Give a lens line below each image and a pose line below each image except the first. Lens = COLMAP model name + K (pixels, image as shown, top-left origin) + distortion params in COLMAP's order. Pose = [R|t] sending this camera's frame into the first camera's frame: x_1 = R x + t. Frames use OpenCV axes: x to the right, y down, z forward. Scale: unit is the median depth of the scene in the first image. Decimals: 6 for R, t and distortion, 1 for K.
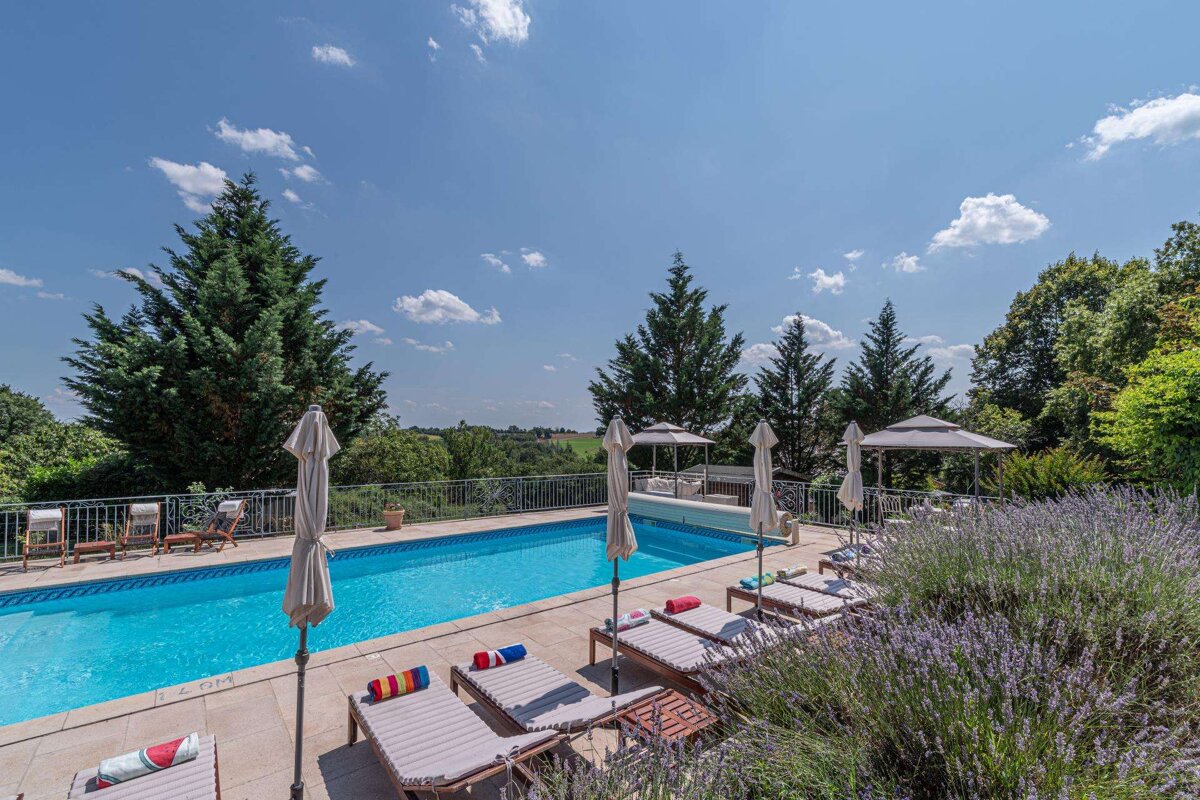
lens RADIAL K [[538.5, 0, 614.9], [0, 538.5, 407.9], [0, 0, 1]] dist [0.009043, 0.000285]
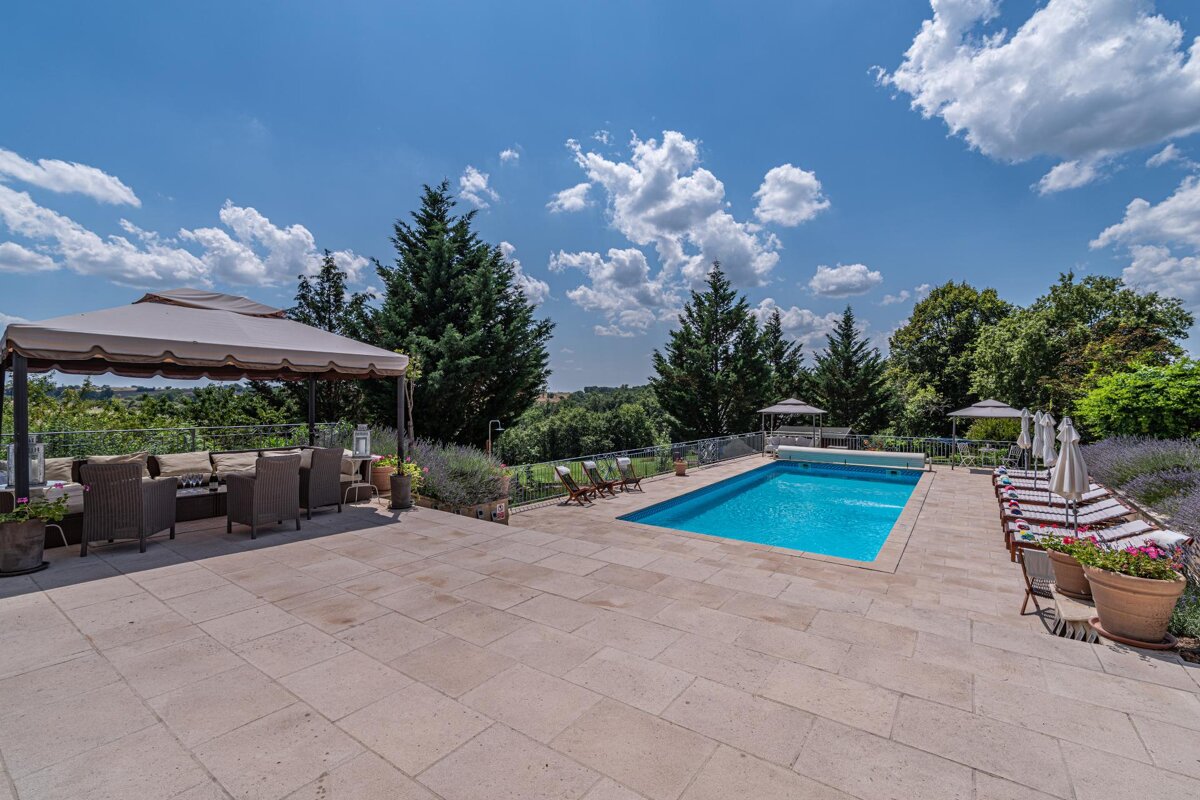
lens RADIAL K [[527.1, 0, 613.8], [0, 527.1, 391.2], [0, 0, 1]] dist [-0.000058, 0.000151]
pose [[0.959017, 0.001950, 0.283342, -0.464580], [-0.015002, 0.998923, 0.043901, -0.029108], [-0.282951, -0.046352, 0.958014, -0.145472]]
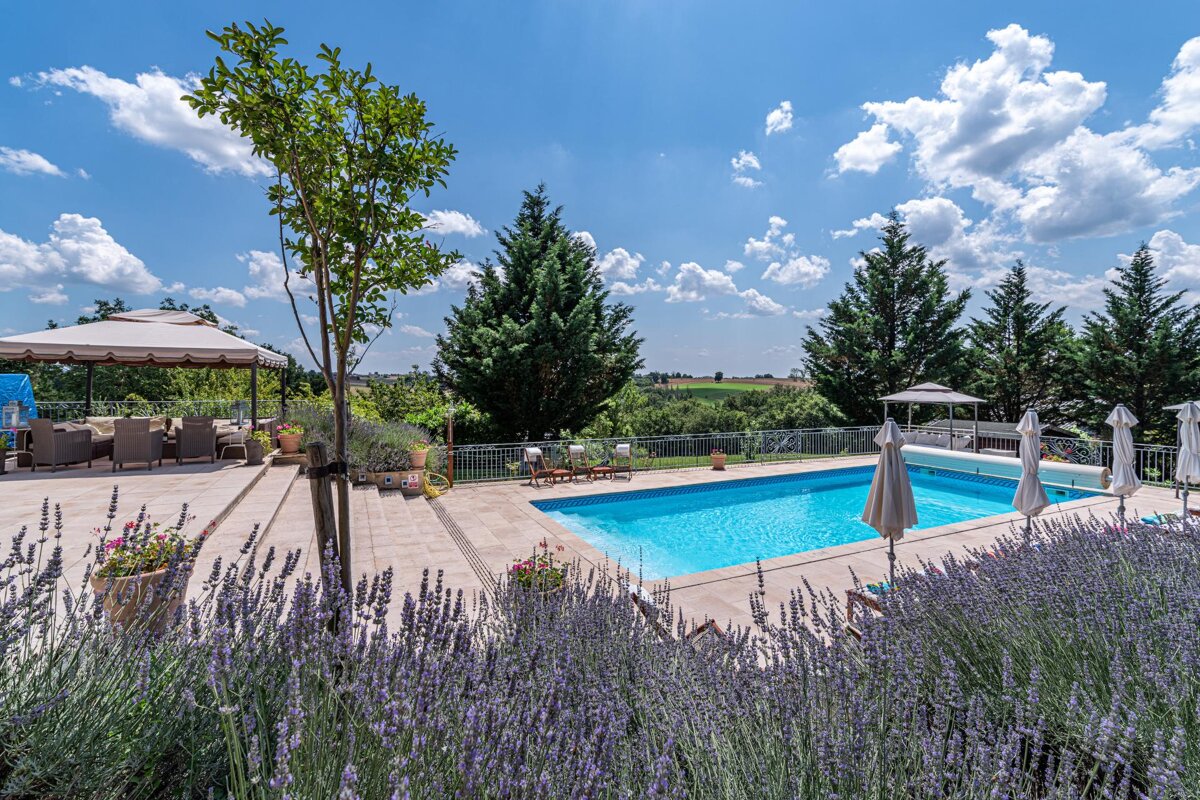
lens RADIAL K [[538.2, 0, 592.1], [0, 538.2, 377.4], [0, 0, 1]] dist [0.010667, -0.000527]
pose [[0.968692, -0.004950, -0.248218, -0.180143], [0.016460, 0.998882, 0.044318, -0.026661], [0.247721, -0.047016, 0.967690, -0.148870]]
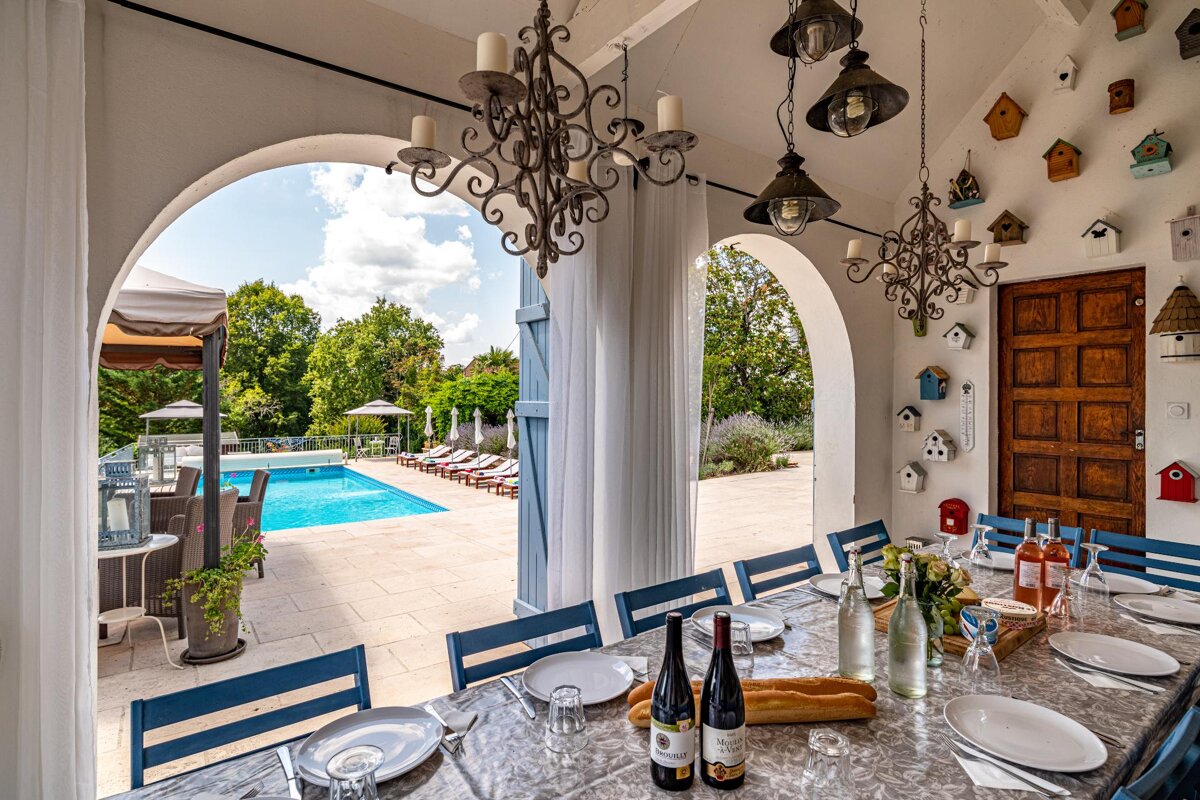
lens RADIAL K [[601.1, 0, 600.0], [0, 601.1, 400.0], [0, 0, 1]] dist [-0.000556, -0.000050]
pose [[0.057418, -0.006321, 0.998330, -0.730590], [-0.053480, 0.998525, 0.009398, -0.022660], [-0.996917, -0.053930, 0.056996, -0.020485]]
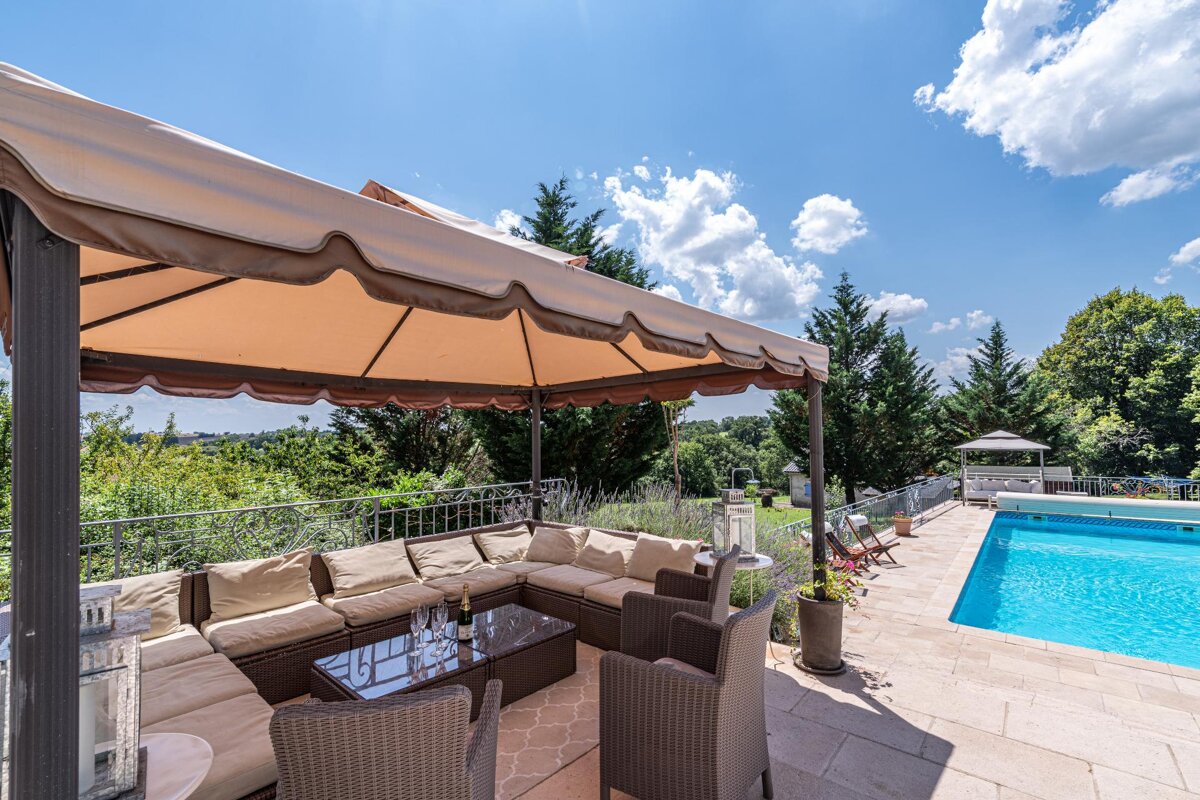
lens RADIAL K [[533.1, 0, 607.3], [0, 533.1, 412.0], [0, 0, 1]] dist [0.001396, 0.000571]
pose [[0.978607, -0.008776, 0.205554, -0.572217], [0.006526, 0.999911, 0.011618, -0.019063], [-0.205637, -0.010028, 0.978577, 0.031617]]
